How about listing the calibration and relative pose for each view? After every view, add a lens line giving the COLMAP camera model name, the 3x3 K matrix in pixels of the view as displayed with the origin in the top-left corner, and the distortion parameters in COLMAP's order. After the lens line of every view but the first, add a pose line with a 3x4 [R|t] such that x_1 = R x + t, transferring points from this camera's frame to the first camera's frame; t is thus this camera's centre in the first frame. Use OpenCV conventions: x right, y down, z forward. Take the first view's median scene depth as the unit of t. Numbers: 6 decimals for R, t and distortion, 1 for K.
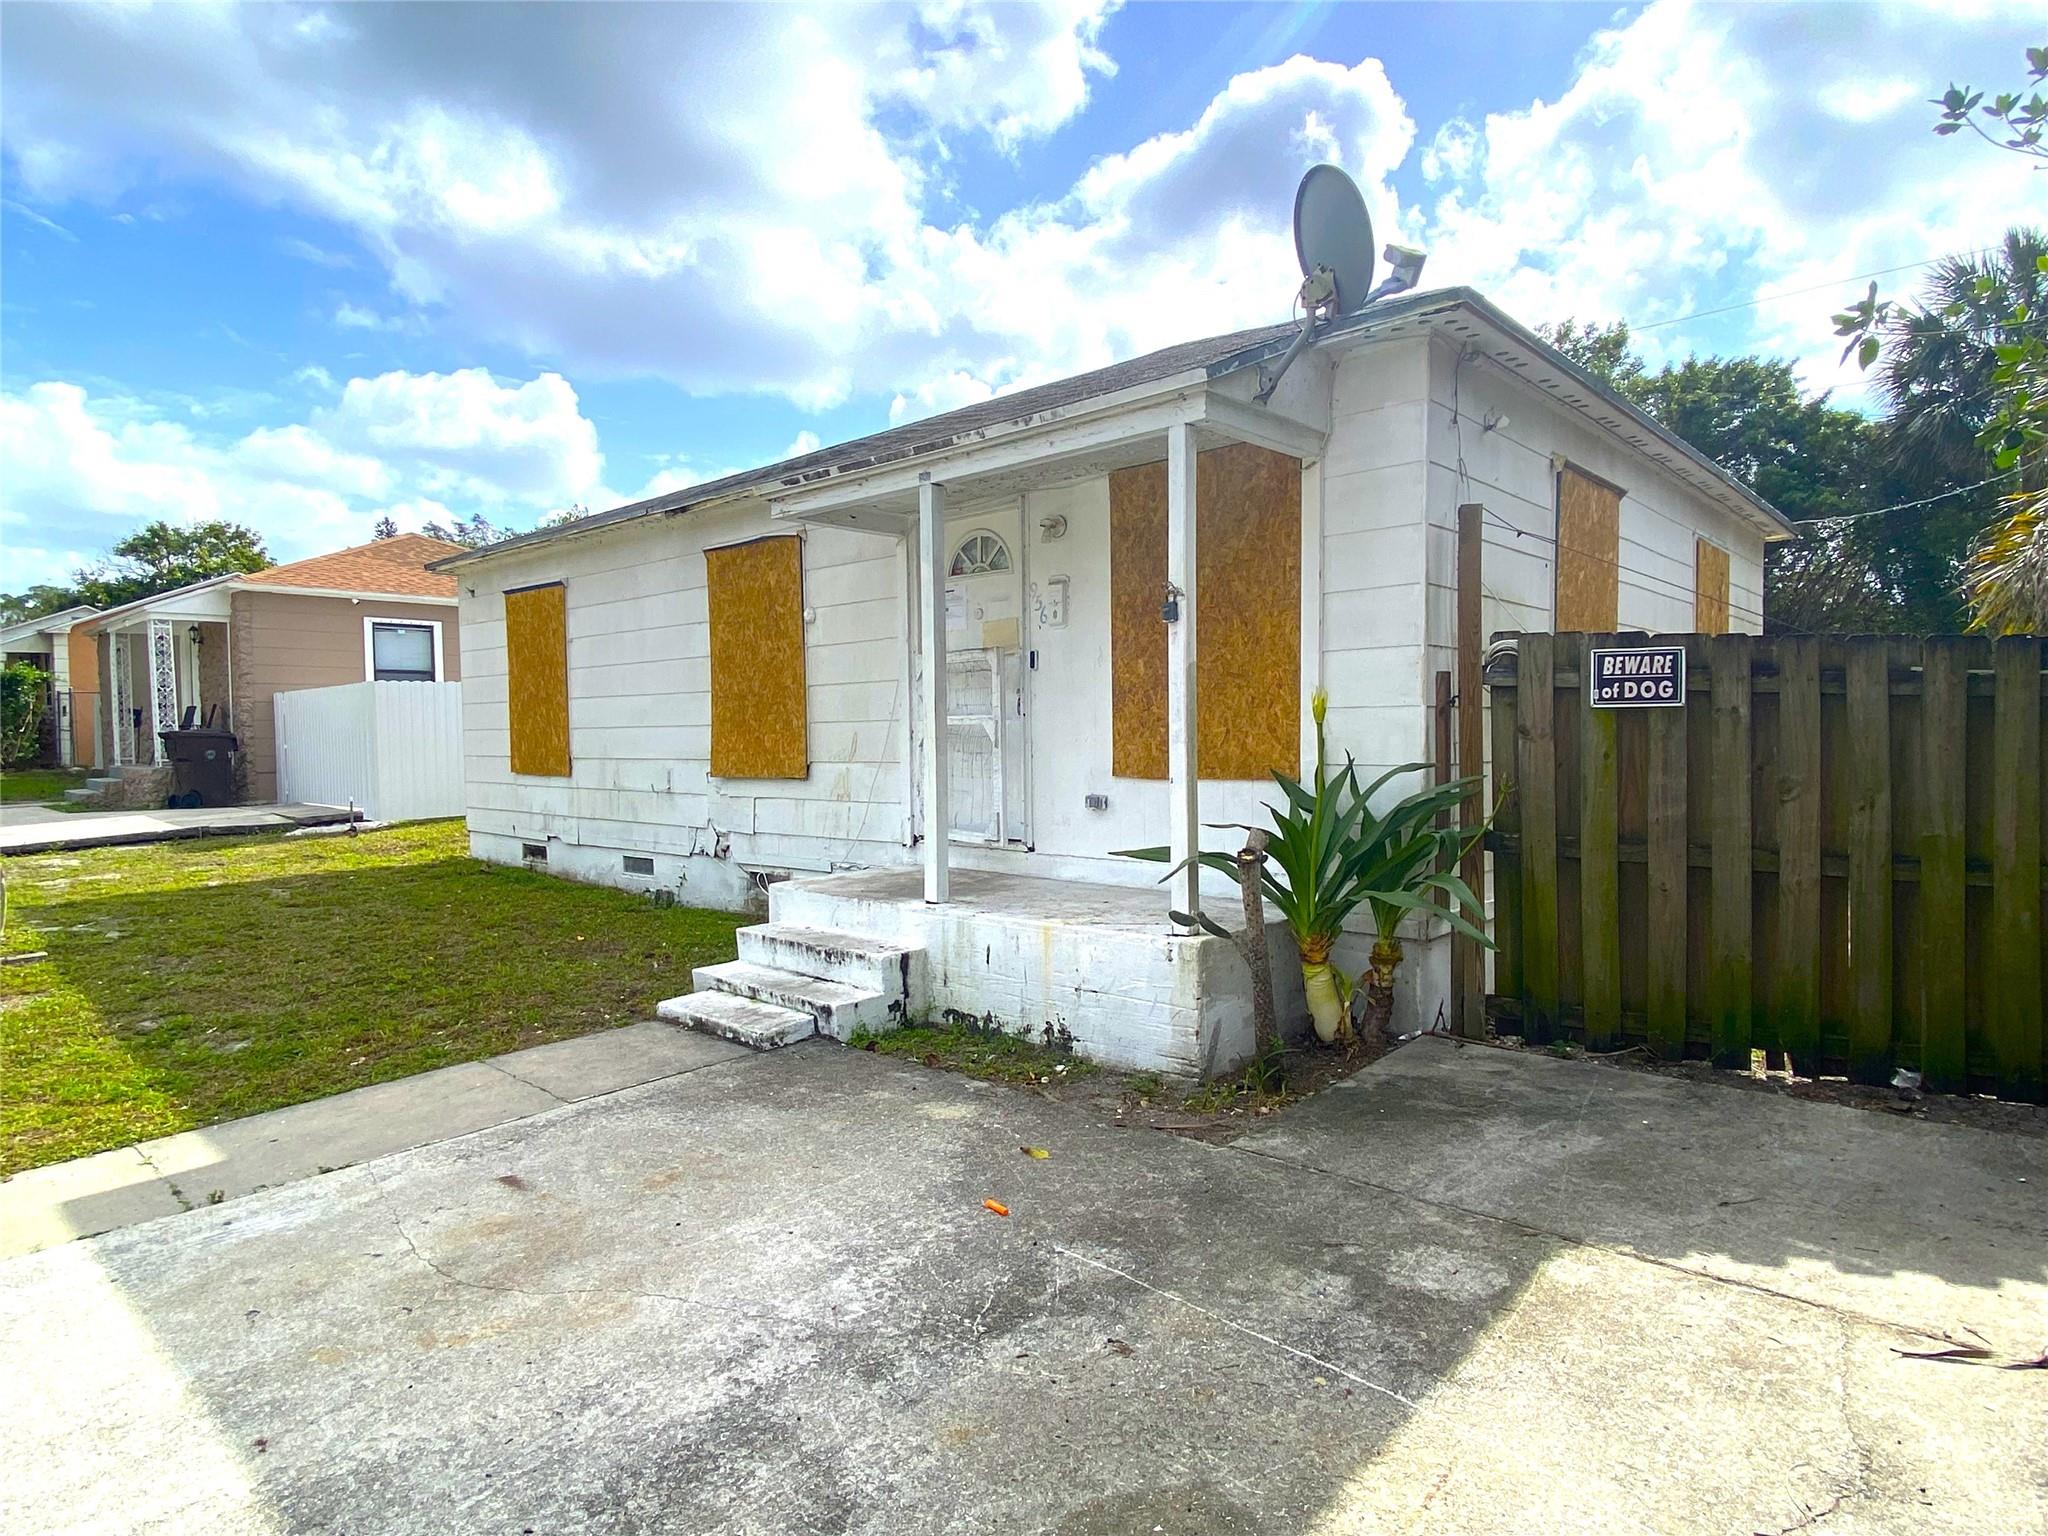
lens RADIAL K [[1131.7, 0, 1019.5], [0, 1131.7, 777.4], [0, 0, 1]] dist [0.013918, -0.006489]
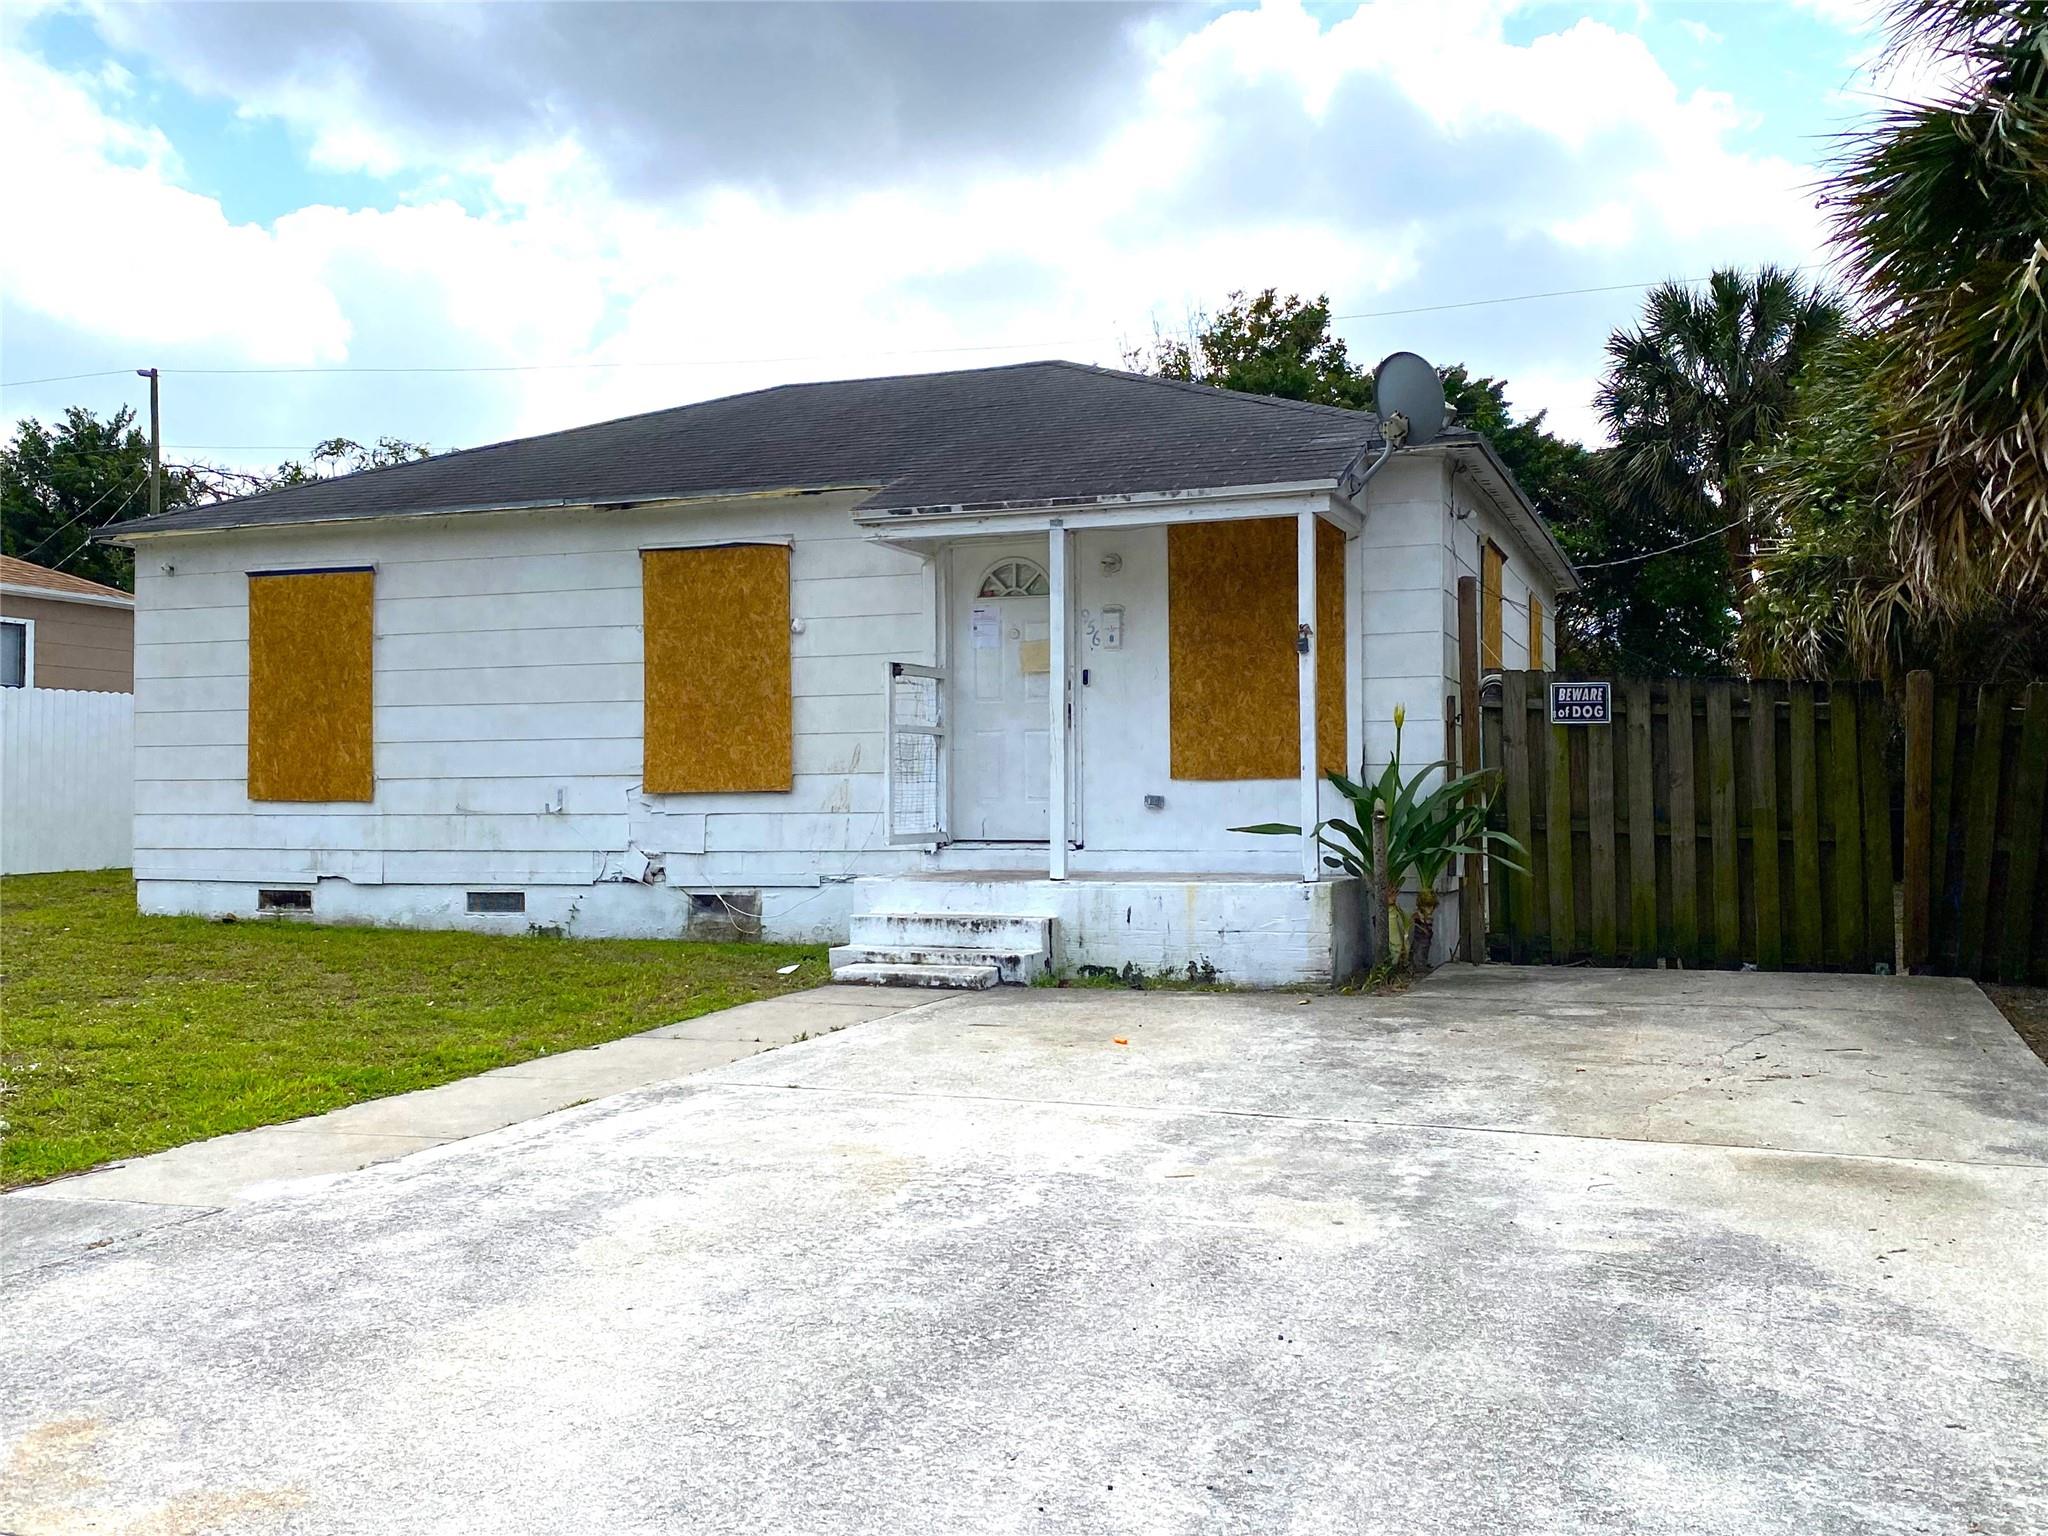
lens RADIAL K [[1893.3, 0, 994.5], [0, 1893.3, 725.4], [0, 0, 1]] dist [0.072888, 0.000000]
pose [[0.935050, 0.025672, 0.353585, -0.848161], [0.005612, 0.996178, -0.087168, 0.123787], [-0.354471, 0.083491, 0.931332, -0.831954]]
